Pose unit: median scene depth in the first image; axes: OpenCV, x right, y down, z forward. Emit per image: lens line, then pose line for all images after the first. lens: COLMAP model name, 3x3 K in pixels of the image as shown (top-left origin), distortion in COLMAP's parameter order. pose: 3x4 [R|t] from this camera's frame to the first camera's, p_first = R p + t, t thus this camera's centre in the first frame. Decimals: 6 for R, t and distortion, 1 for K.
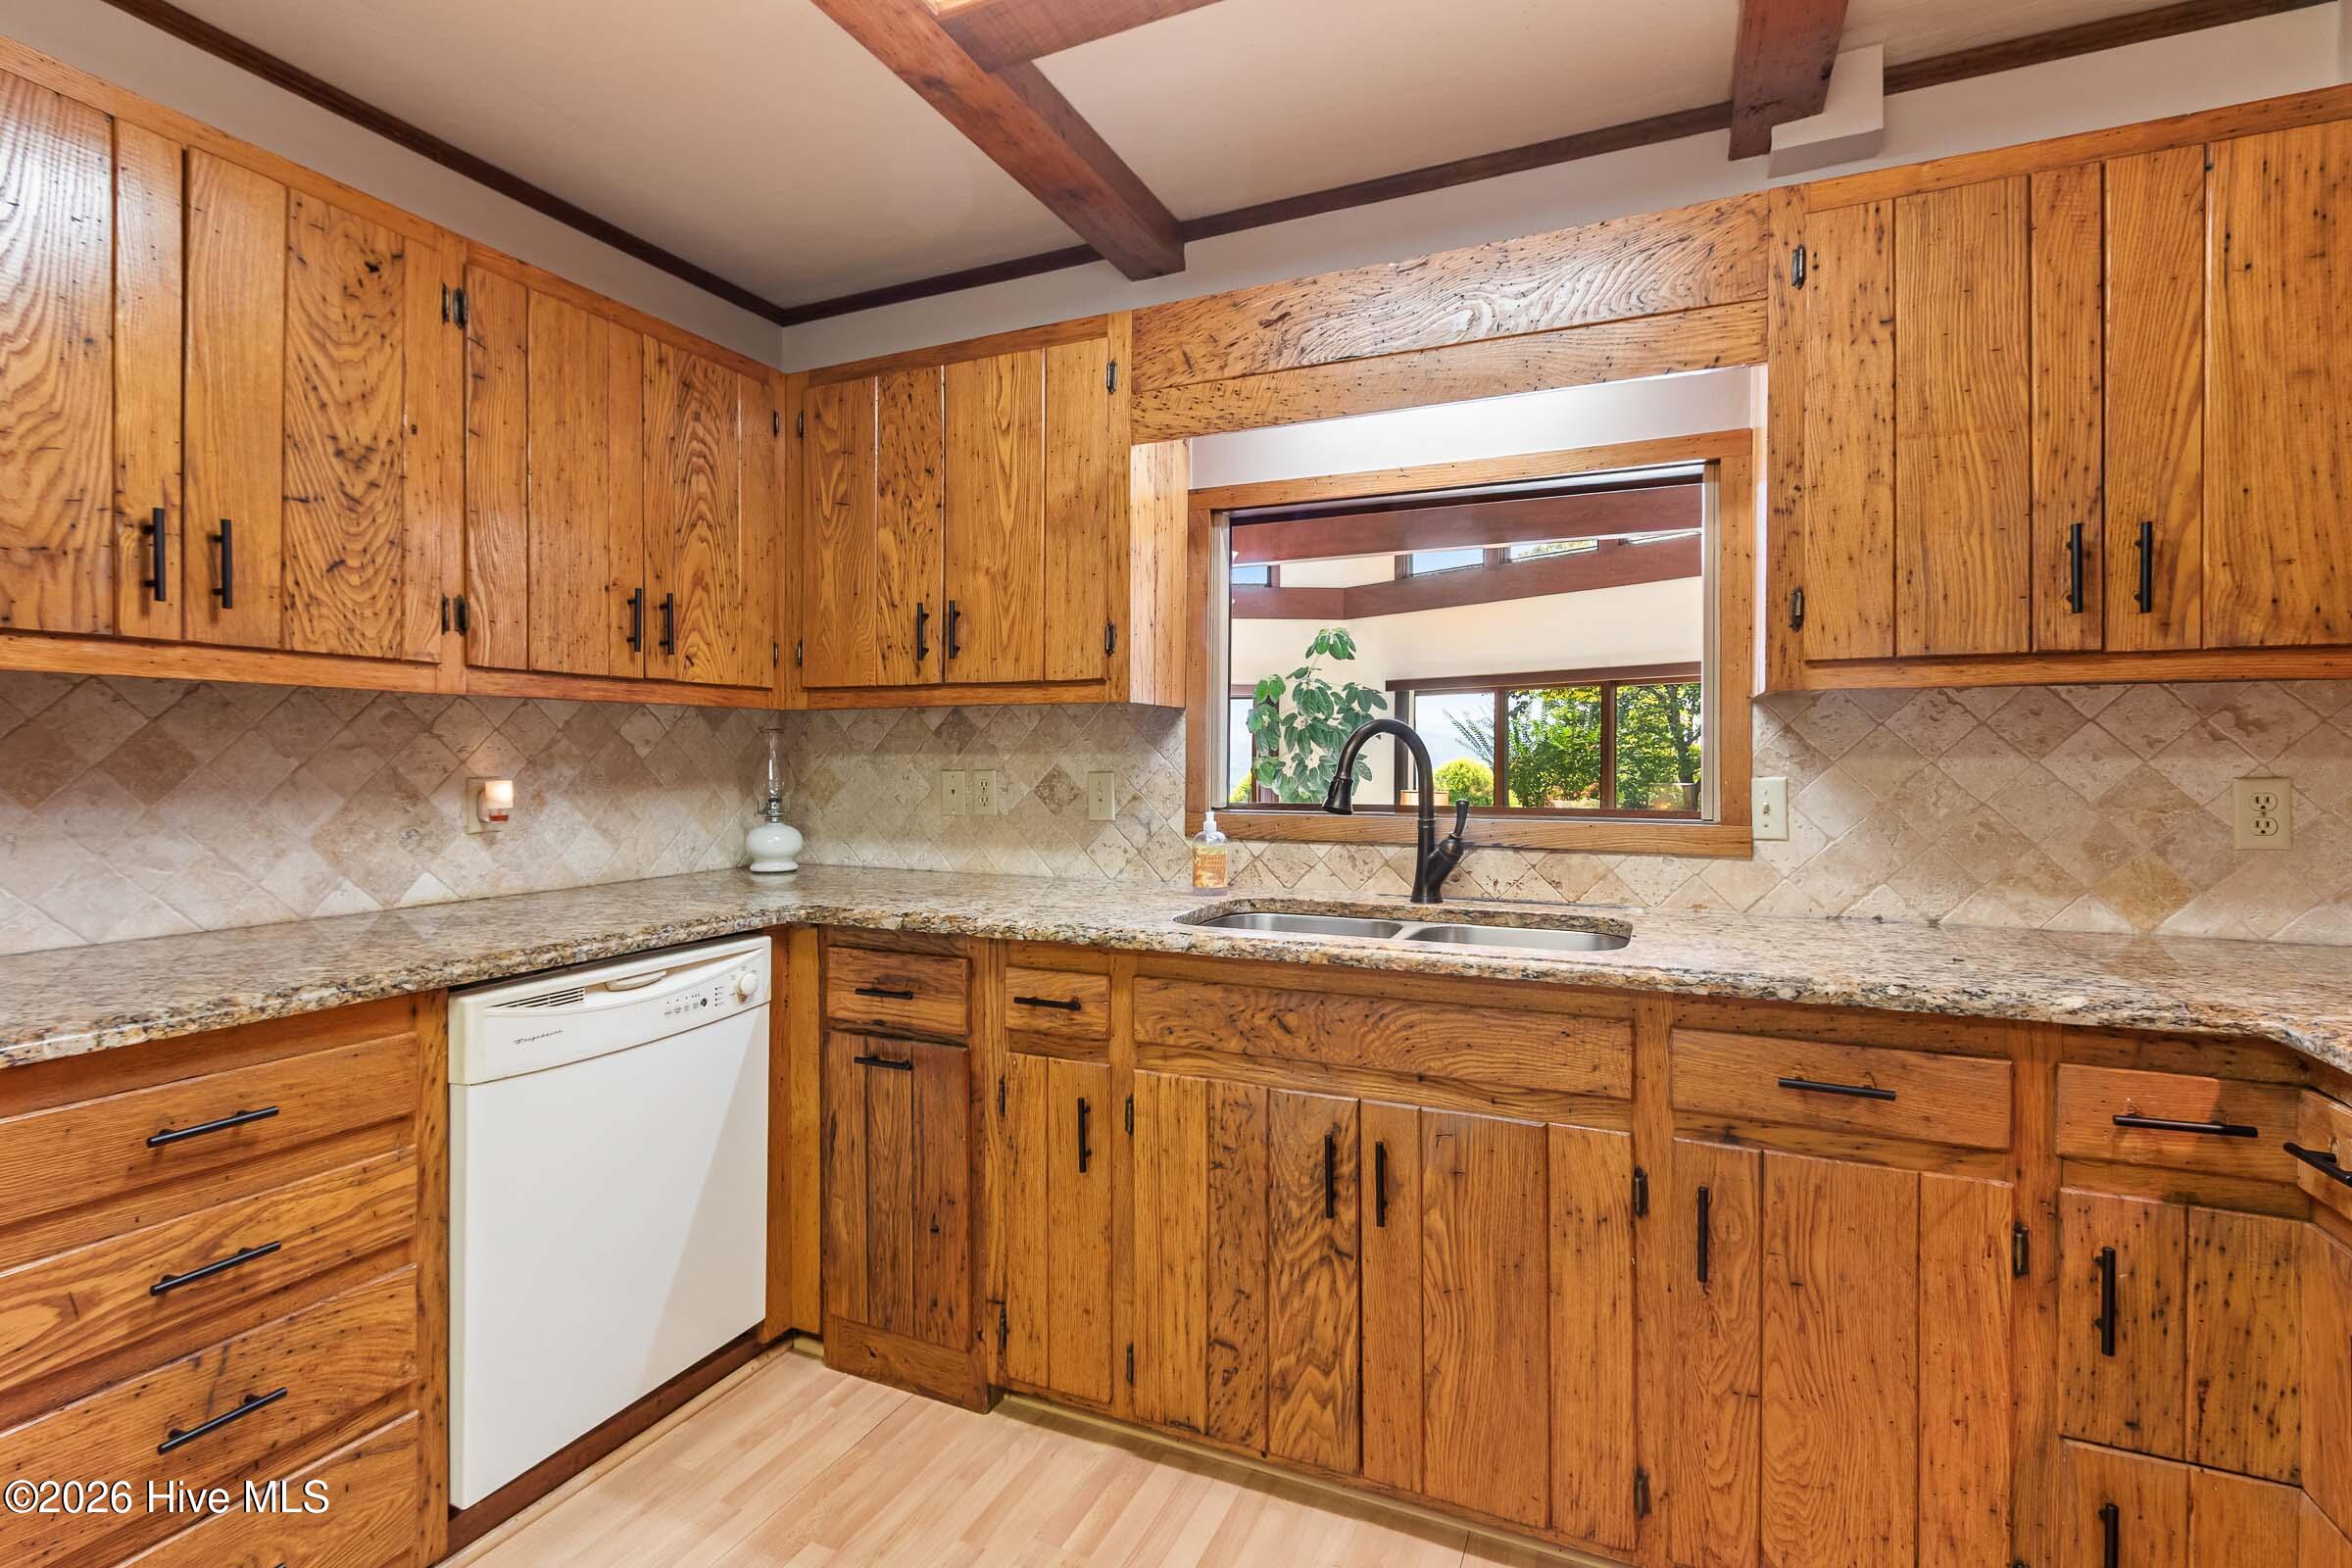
lens RADIAL K [[1086.8, 0, 1153.3], [0, 1086.8, 761.7], [0, 0, 1]] dist [0.000022, -0.001472]
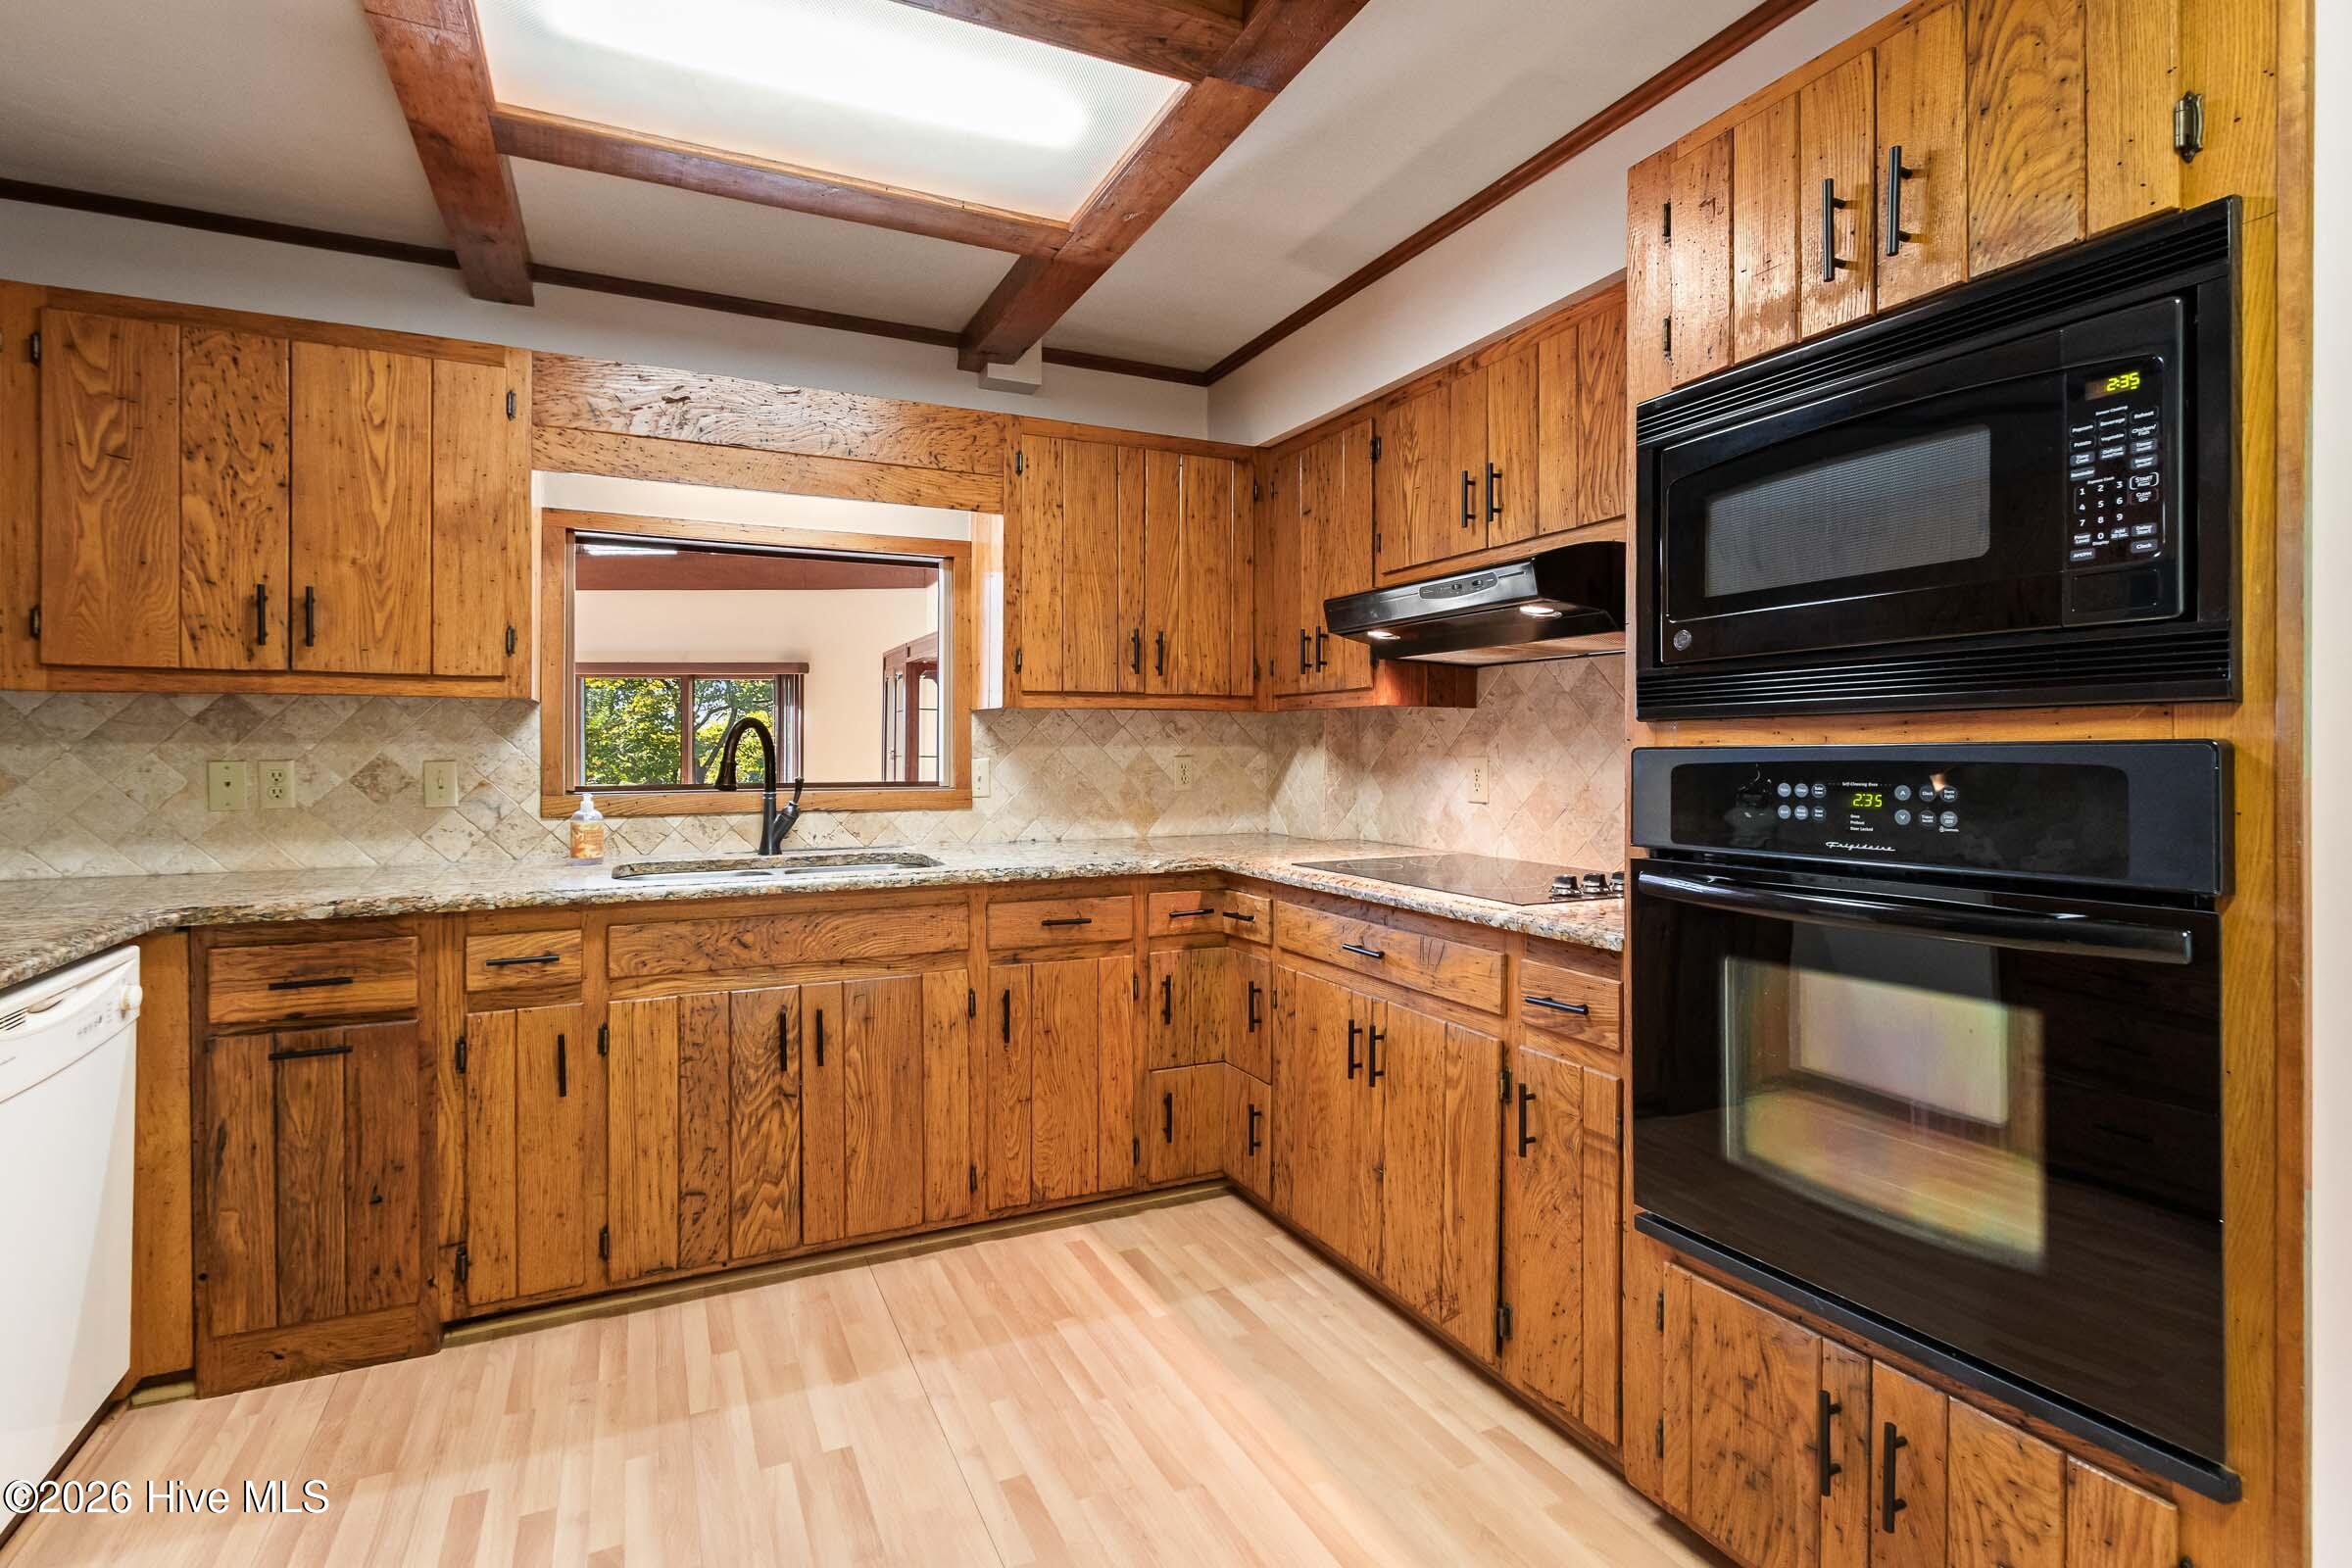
lens RADIAL K [[1097.3, 0, 1100.5], [0, 1097.3, 758.5], [0, 0, 1]] dist [0.002670, -0.000231]
pose [[0.666521, -0.010582, 0.745412, -0.569045], [0.002185, 0.999923, 0.012241, -0.005750], [-0.745483, -0.006530, 0.666492, -0.240036]]
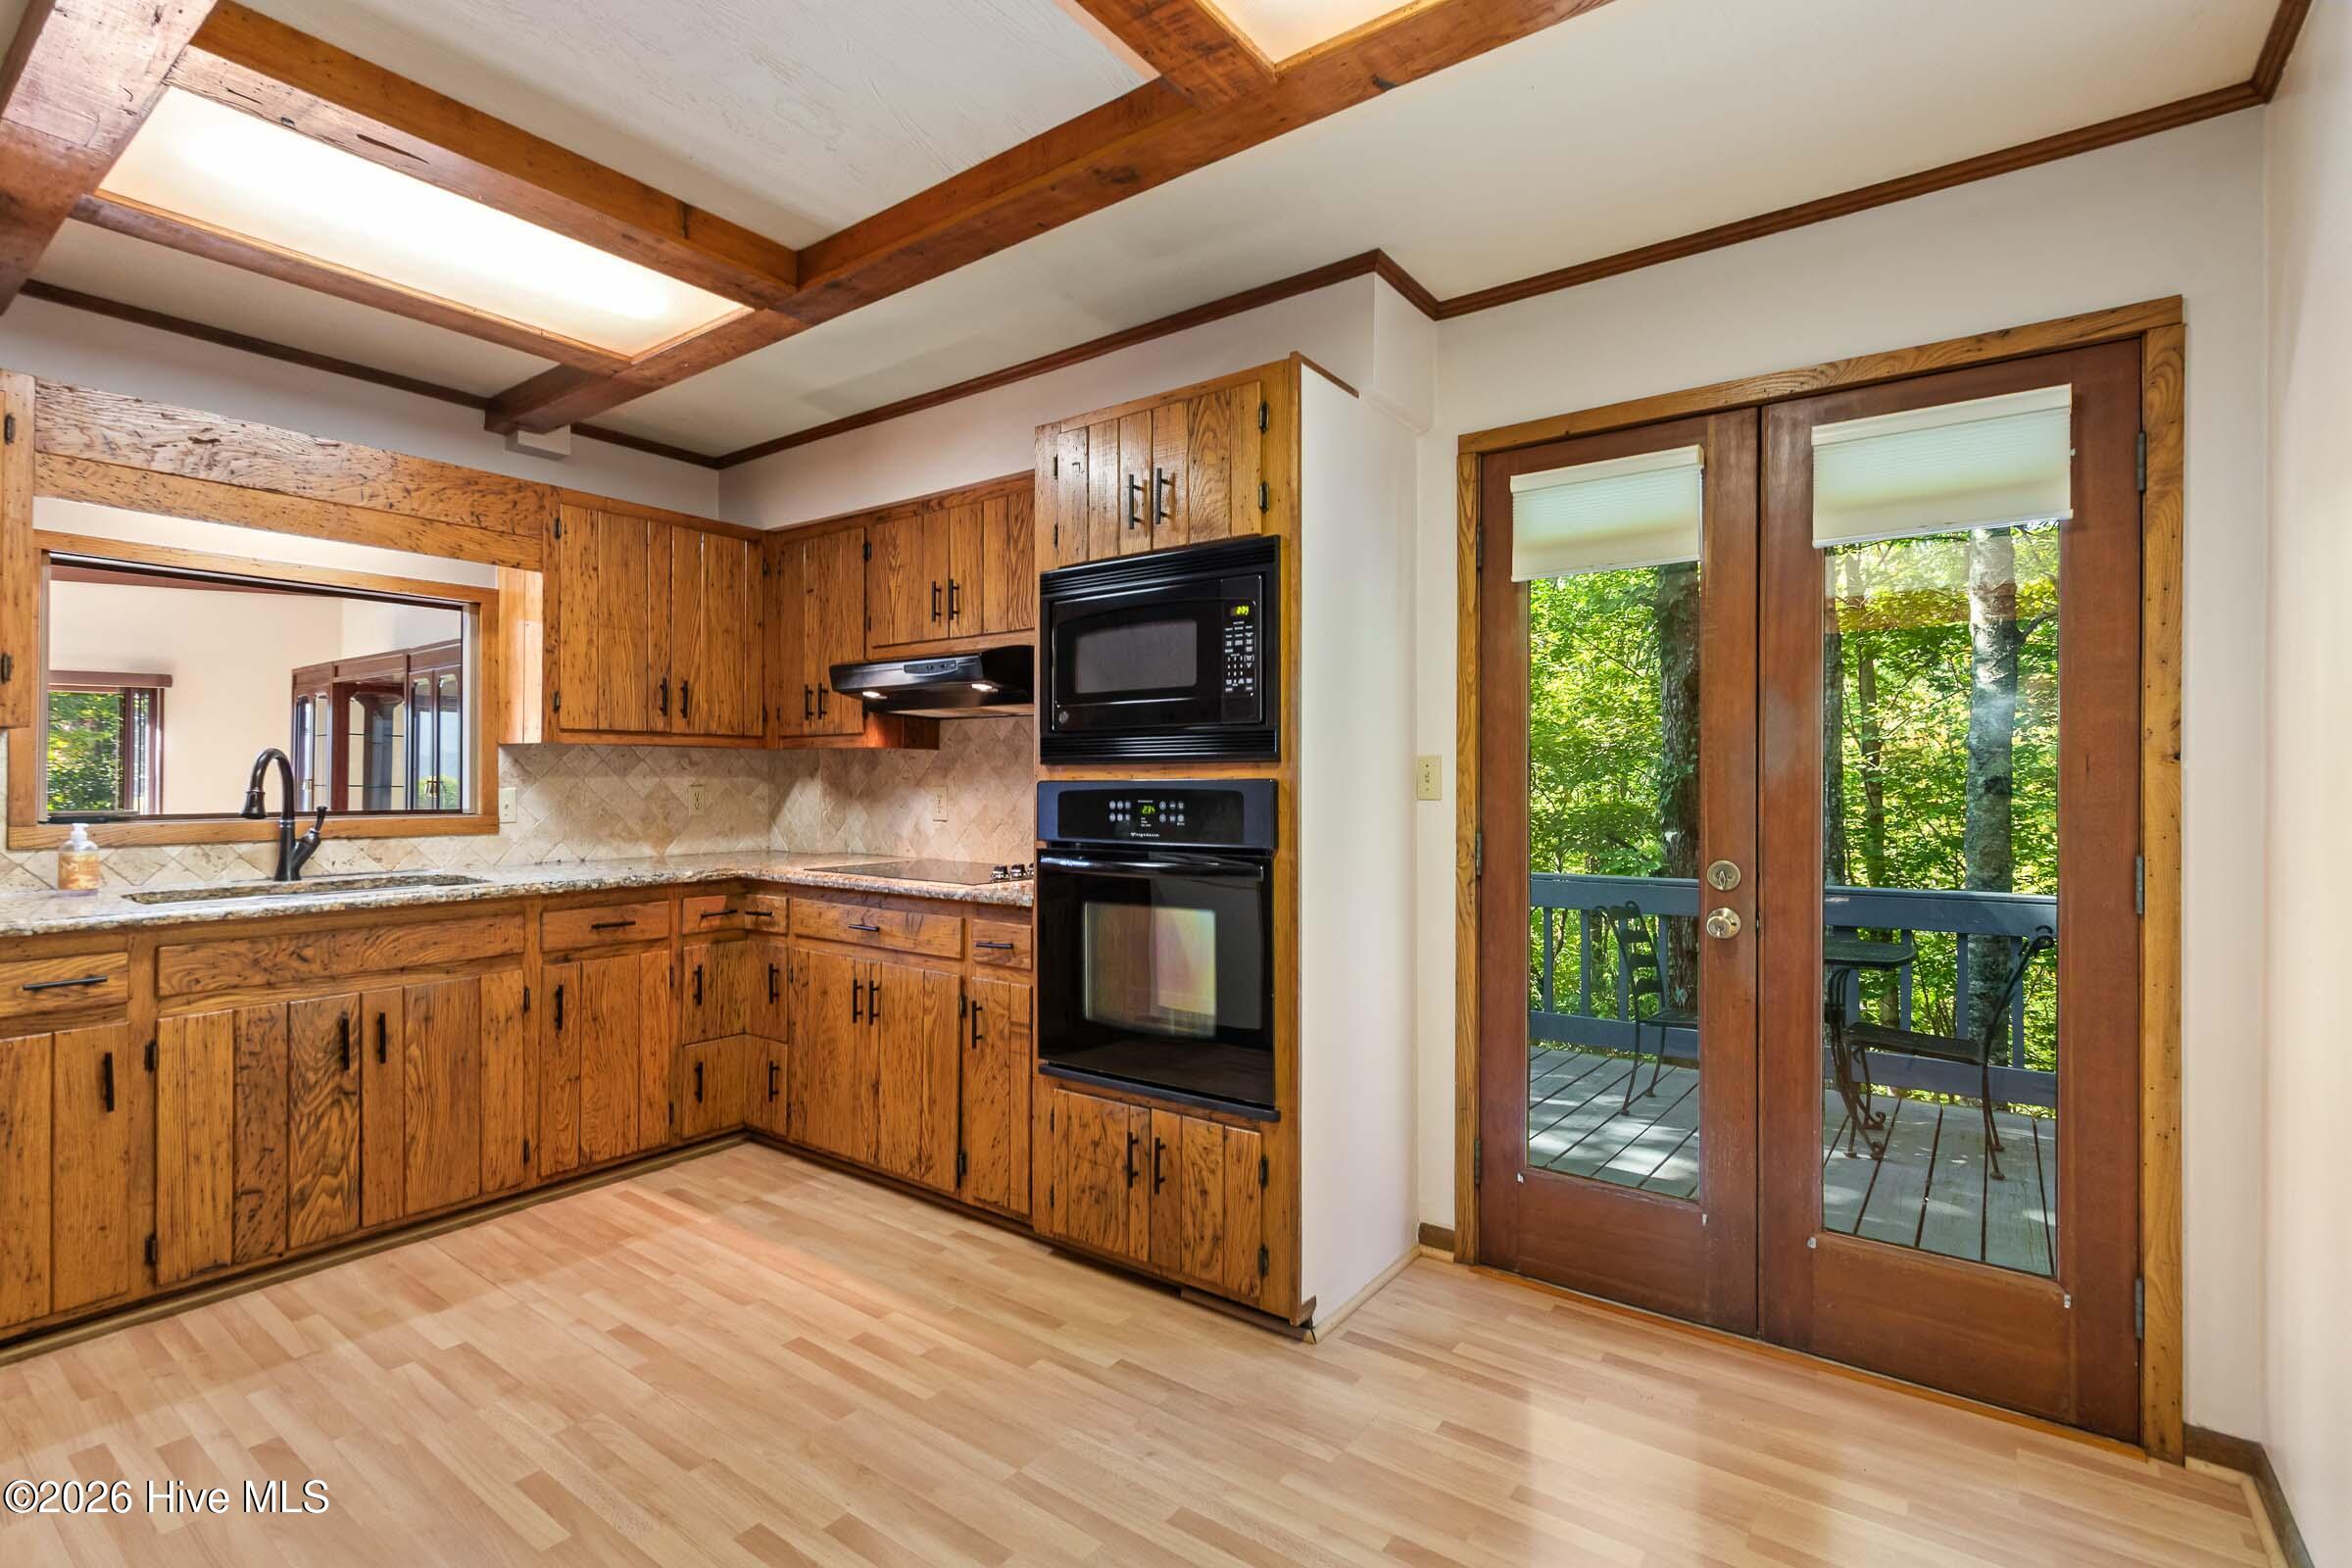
lens RADIAL K [[1116.7, 0, 1101.5], [0, 1116.7, 783.0], [0, 0, 1]] dist [0.017075, -0.011928]
pose [[0.238104, -0.006465, 0.971218, -1.044887], [-0.003537, 0.999965, 0.007523, -0.011494], [-0.971233, -0.005226, 0.238073, -0.405398]]
